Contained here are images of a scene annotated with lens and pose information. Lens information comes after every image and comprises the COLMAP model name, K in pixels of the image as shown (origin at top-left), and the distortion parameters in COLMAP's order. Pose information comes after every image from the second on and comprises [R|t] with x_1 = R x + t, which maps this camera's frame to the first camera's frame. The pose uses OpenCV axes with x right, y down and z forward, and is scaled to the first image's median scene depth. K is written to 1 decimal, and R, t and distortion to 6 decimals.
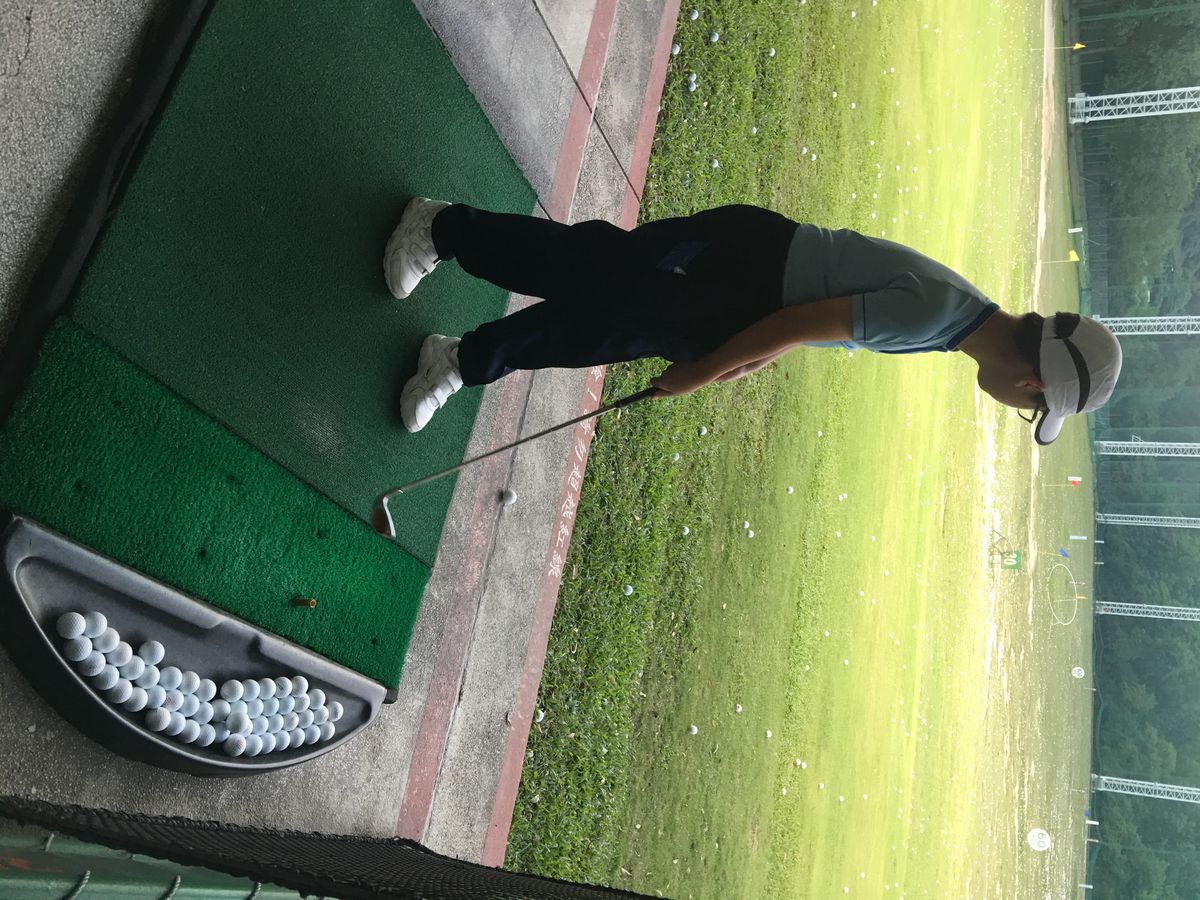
lens RADIAL K [[1016.5, 0, 598.2], [0, 1016.5, 451.4], [0, 0, 1]] dist [0.072454, -0.130389]
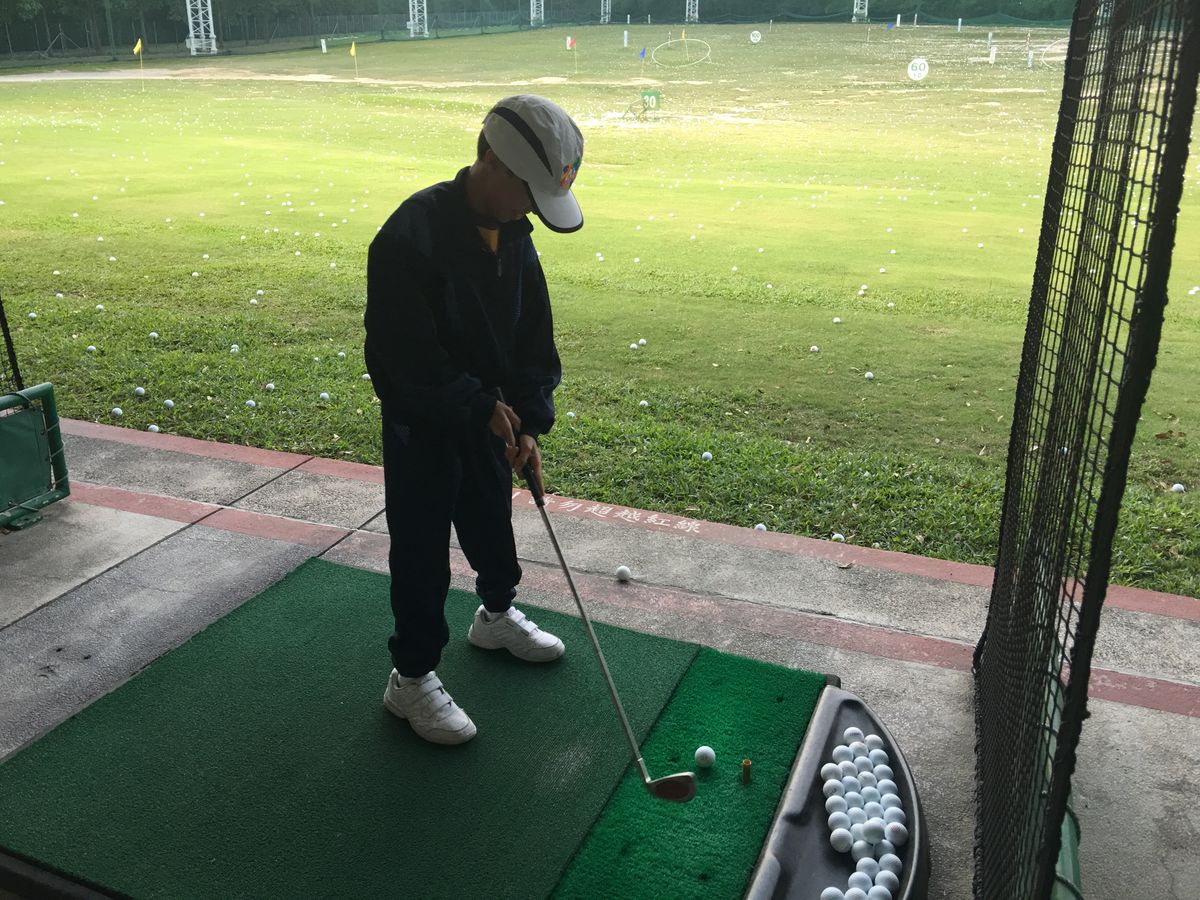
lens RADIAL K [[1016.5, 0, 602.2], [0, 1016.5, 446.1], [0, 0, 1]] dist [0.072454, -0.130389]
pose [[-0.036983, -0.997511, 0.060042, -0.002236], [0.998371, -0.034269, 0.045618, -0.001574], [-0.043447, 0.061631, 0.997153, 0.001152]]
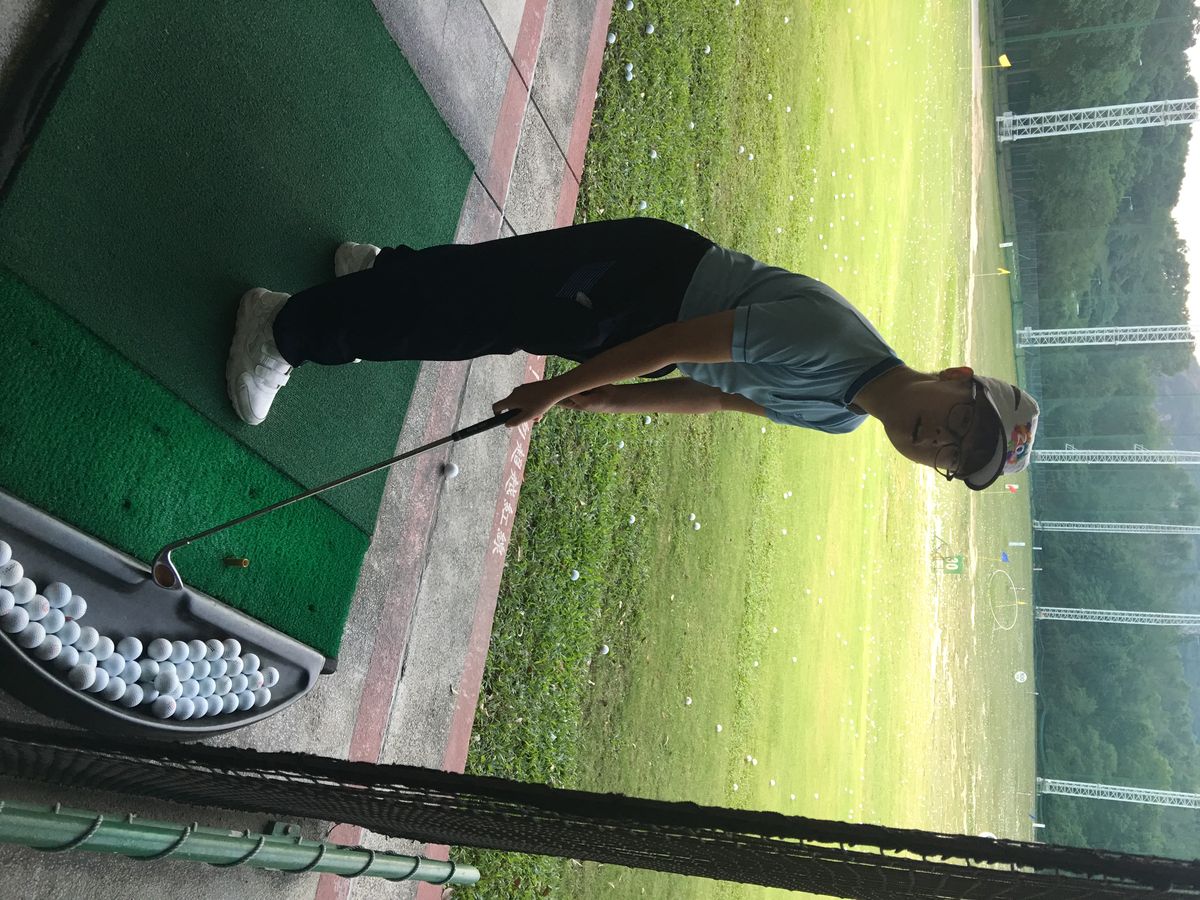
lens RADIAL K [[1016.5, 0, 601.1], [0, 1016.5, 447.4], [0, 0, 1]] dist [0.072454, -0.130389]
pose [[0.998365, -0.017533, 0.054404, 0.000478], [0.018730, 0.999592, -0.021577, 0.004567], [-0.054004, 0.022560, 0.998286, 0.000638]]
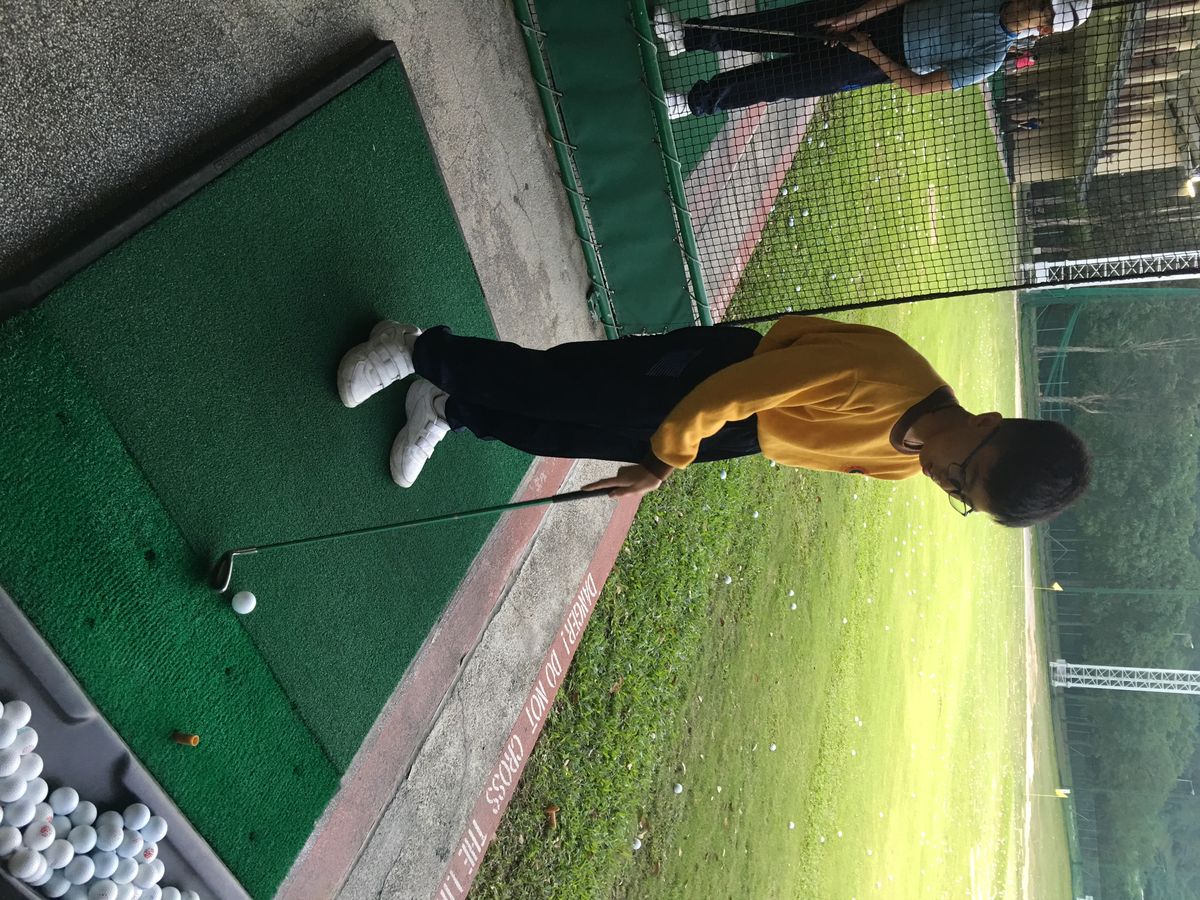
lens RADIAL K [[1016.5, 0, 604.6], [0, 1016.5, 452.1], [0, 0, 1]] dist [0.072454, -0.130389]
pose [[0.985451, 0.168065, -0.025293, -0.008392], [-0.159344, 0.861859, -0.481465, 0.123955], [-0.059118, 0.478491, 0.876100, -0.007167]]
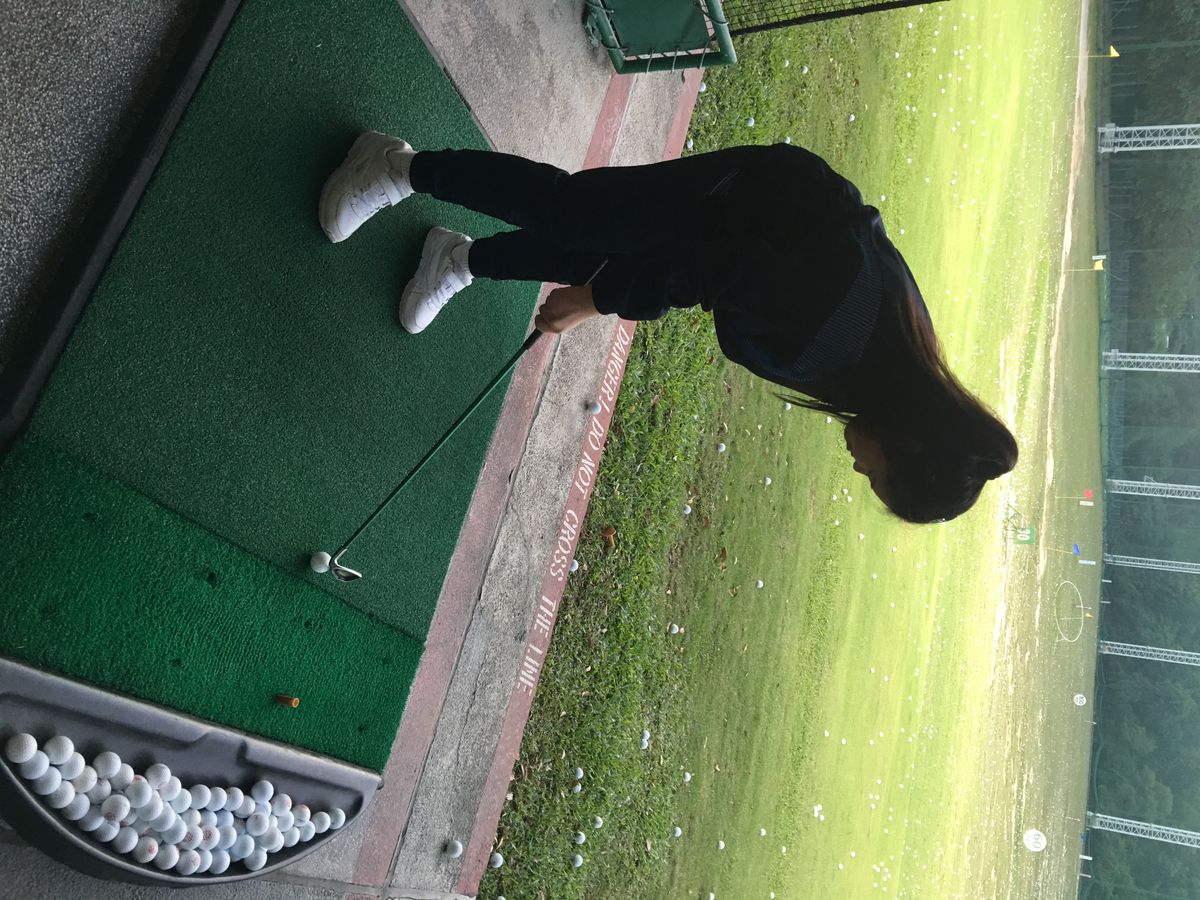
lens RADIAL K [[1016.5, 0, 600.5], [0, 1016.5, 448.9], [0, 0, 1]] dist [0.072454, -0.130389]
pose [[0.997953, 0.063527, -0.007357, -0.013346], [-0.063720, 0.997518, -0.029950, 0.077215], [0.005436, 0.030357, 0.999524, -0.017451]]
